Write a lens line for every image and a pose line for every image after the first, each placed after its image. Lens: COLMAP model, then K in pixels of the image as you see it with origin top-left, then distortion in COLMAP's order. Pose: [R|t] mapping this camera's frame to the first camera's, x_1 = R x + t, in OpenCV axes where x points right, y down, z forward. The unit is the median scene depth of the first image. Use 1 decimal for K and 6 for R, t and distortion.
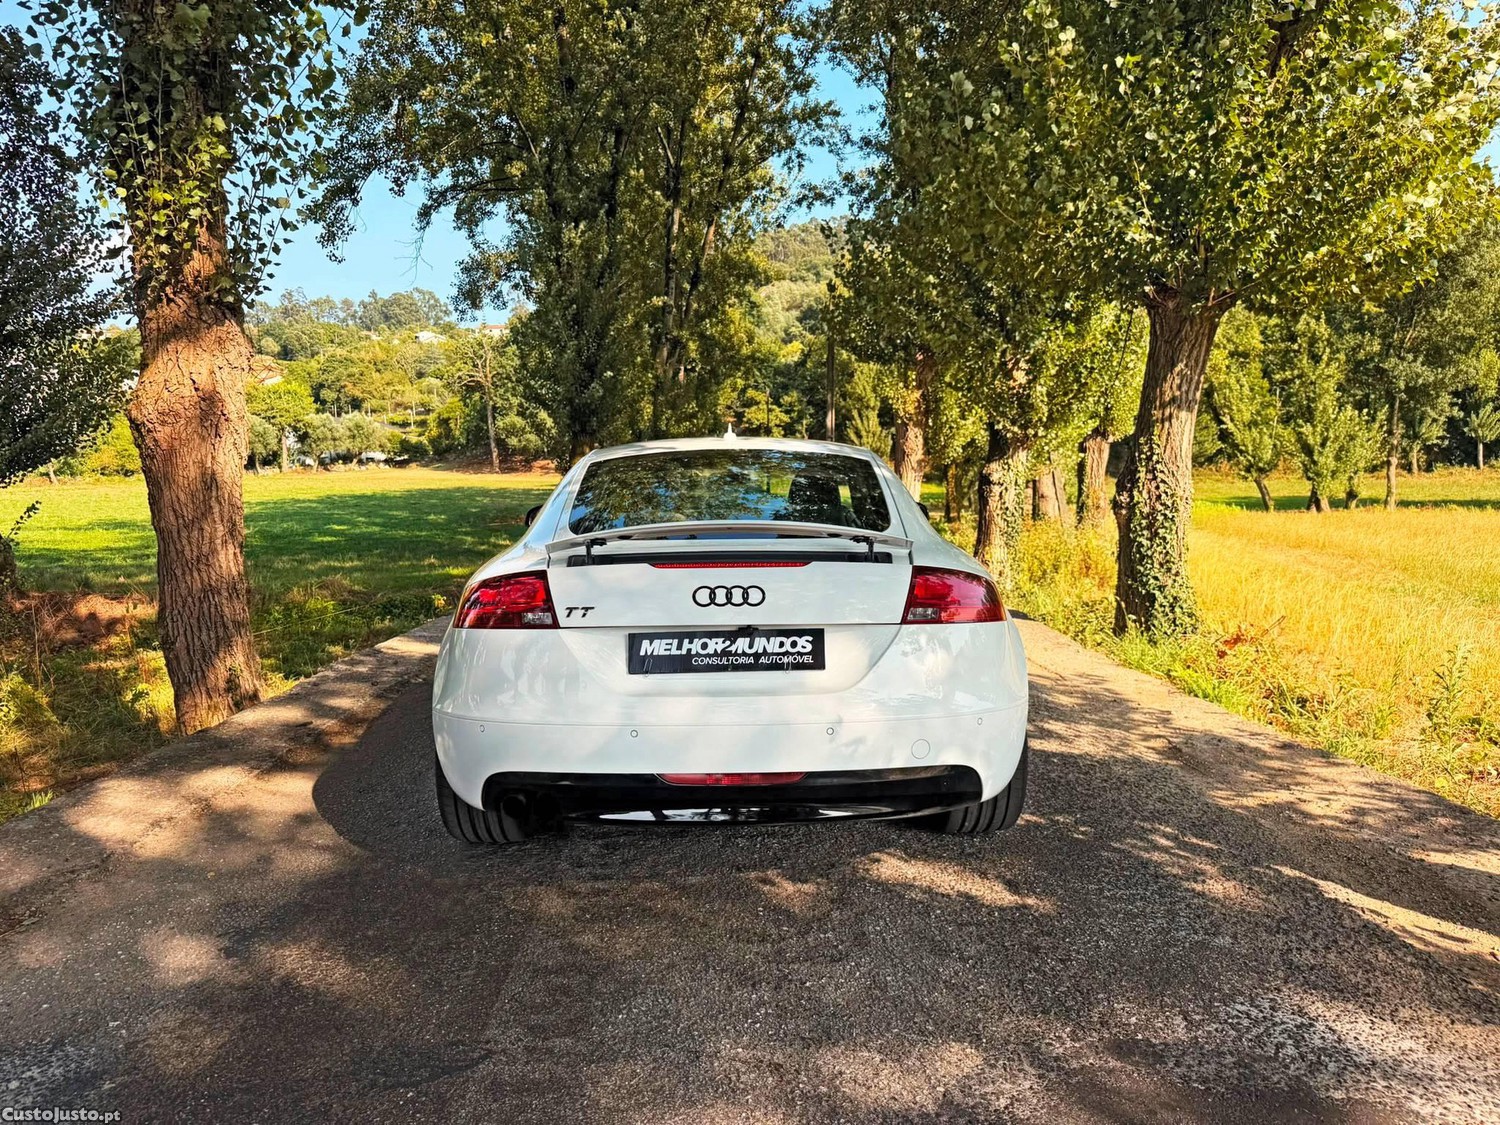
lens RADIAL K [[1048.0, 0, 750.0], [0, 1048.0, 562.5], [0, 0, 1]] dist [0.057039, -0.072073]
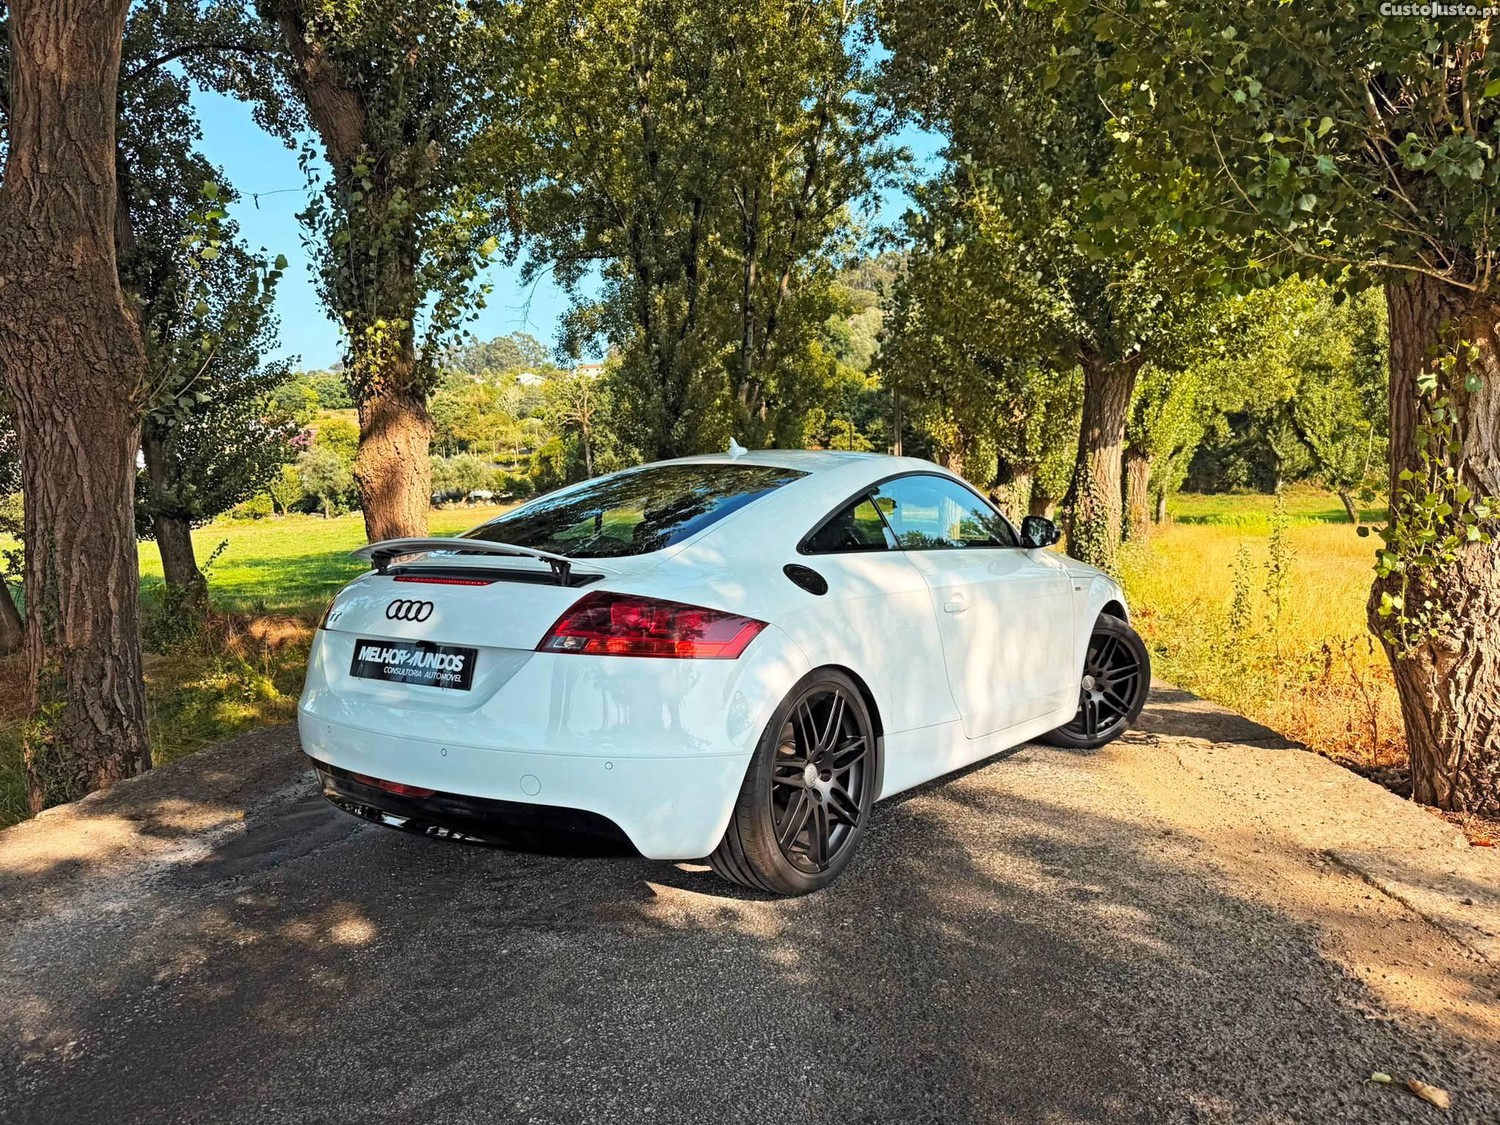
lens RADIAL K [[1067.9, 0, 750.7], [0, 1067.9, 582.5], [0, 0, 1]] dist [0.081476, -0.132540]
pose [[0.995440, -0.021077, -0.093028, 0.017000], [0.020187, 0.999741, -0.010497, 0.006987], [0.093225, 0.008571, 0.995608, -0.074513]]
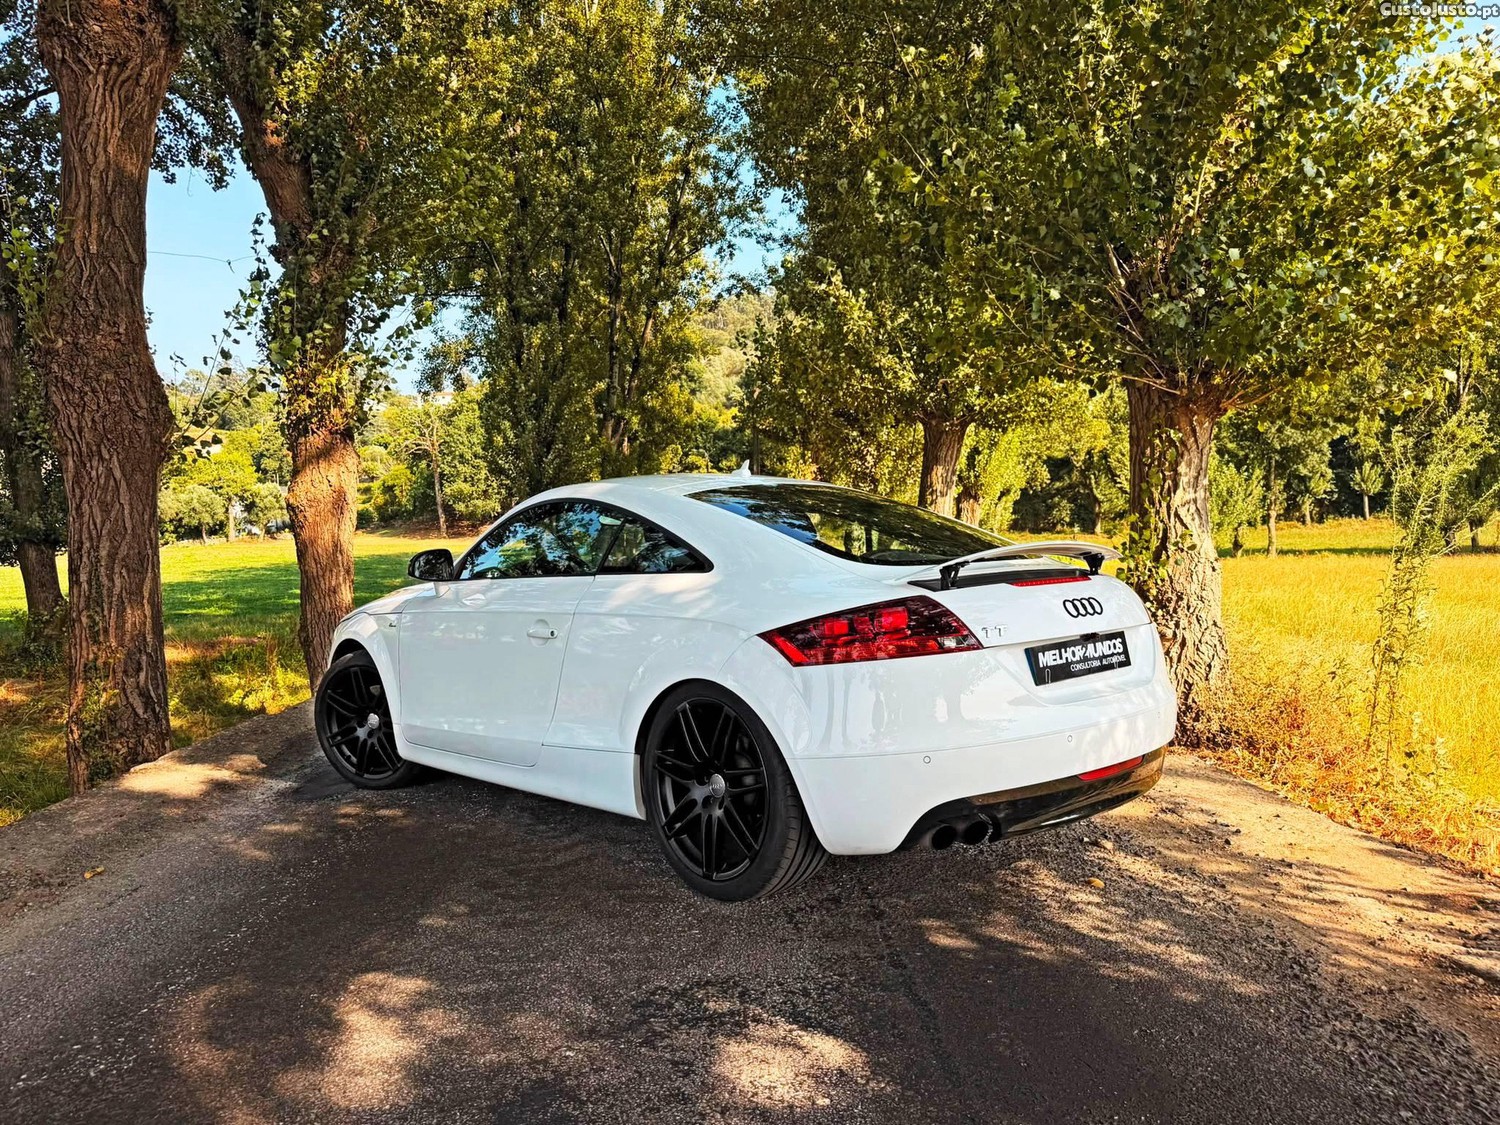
lens RADIAL K [[1083.1, 0, 780.3], [0, 1083.1, 569.6], [0, 0, 1]] dist [0.079922, -0.218716]
pose [[0.996995, -0.019245, 0.075035, 0.007649], [0.023141, 0.998410, -0.051394, 0.011314], [-0.073927, 0.052976, 0.995856, -0.118493]]
